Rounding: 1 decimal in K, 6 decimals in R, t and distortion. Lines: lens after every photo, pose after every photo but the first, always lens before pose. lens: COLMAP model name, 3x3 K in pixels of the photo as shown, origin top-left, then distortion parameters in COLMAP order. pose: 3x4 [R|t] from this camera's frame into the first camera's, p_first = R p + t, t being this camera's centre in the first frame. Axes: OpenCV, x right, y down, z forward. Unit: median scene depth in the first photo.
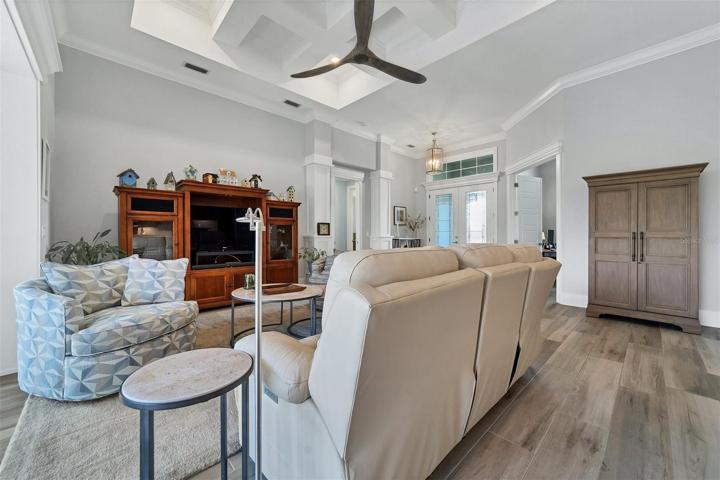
lens RADIAL K [[280.2, 0, 360.0], [0, 280.2, 240.0], [0, 0, 1]] dist [-0.000952, 0.000028]
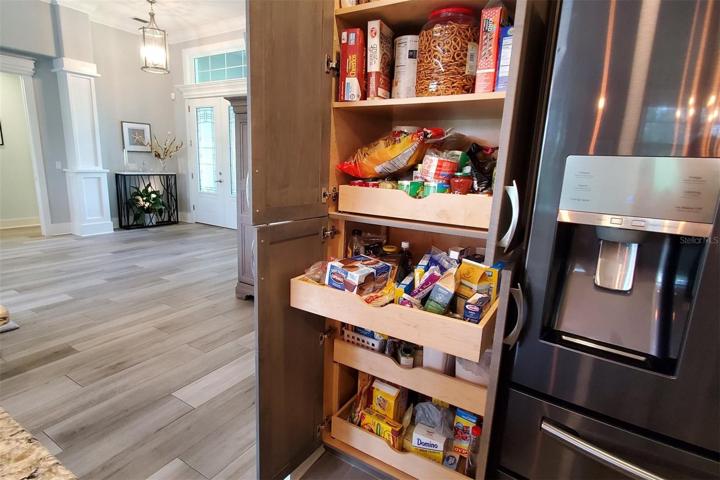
lens RADIAL K [[378.4, 0, 348.5], [0, 378.4, 241.4], [0, 0, 1]] dist [0.000412, -0.000021]
pose [[0.969581, -0.023882, 0.243602, 0.463233], [-0.024842, 0.980489, 0.195000, -0.038659], [-0.243506, -0.195120, 0.950070, 0.007600]]
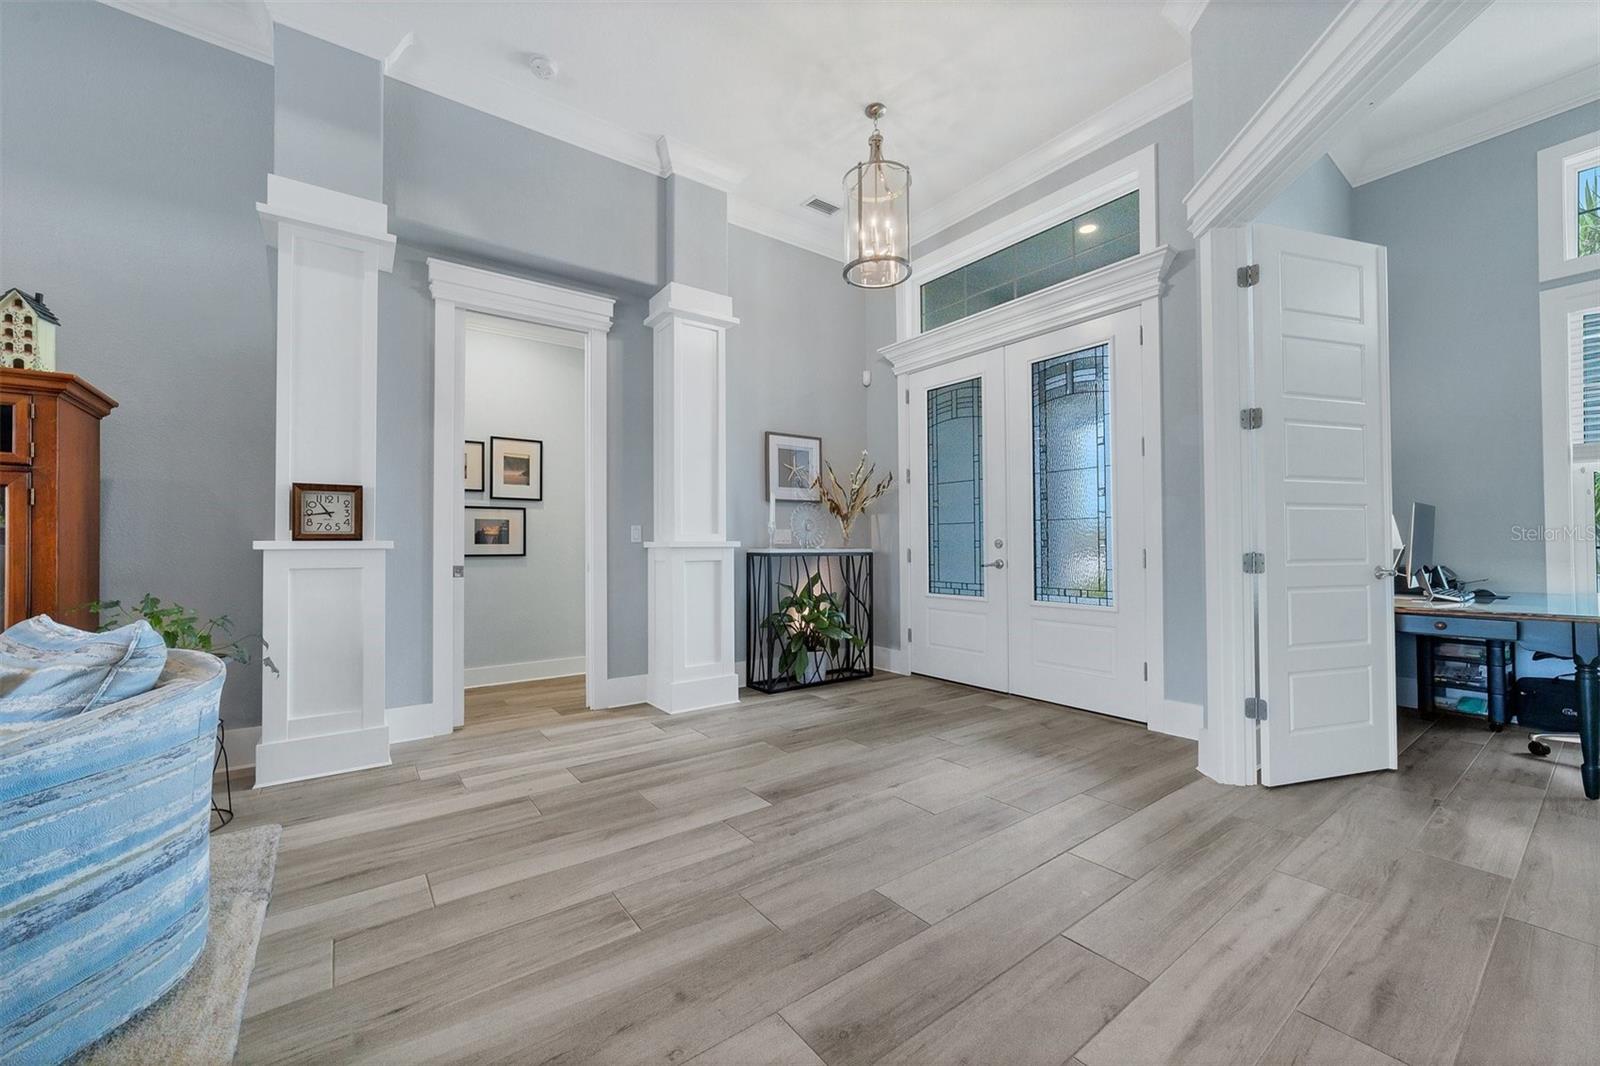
lens RADIAL K [[630.0, 0, 795.1], [0, 630.0, 548.5], [0, 0, 1]] dist [-0.000949, -0.000089]
pose [[0.992242, -0.008367, -0.124037, 0.256660], [0.006890, 0.999900, -0.012333, -0.000611], [0.124127, 0.011382, 0.992201, 0.455554]]
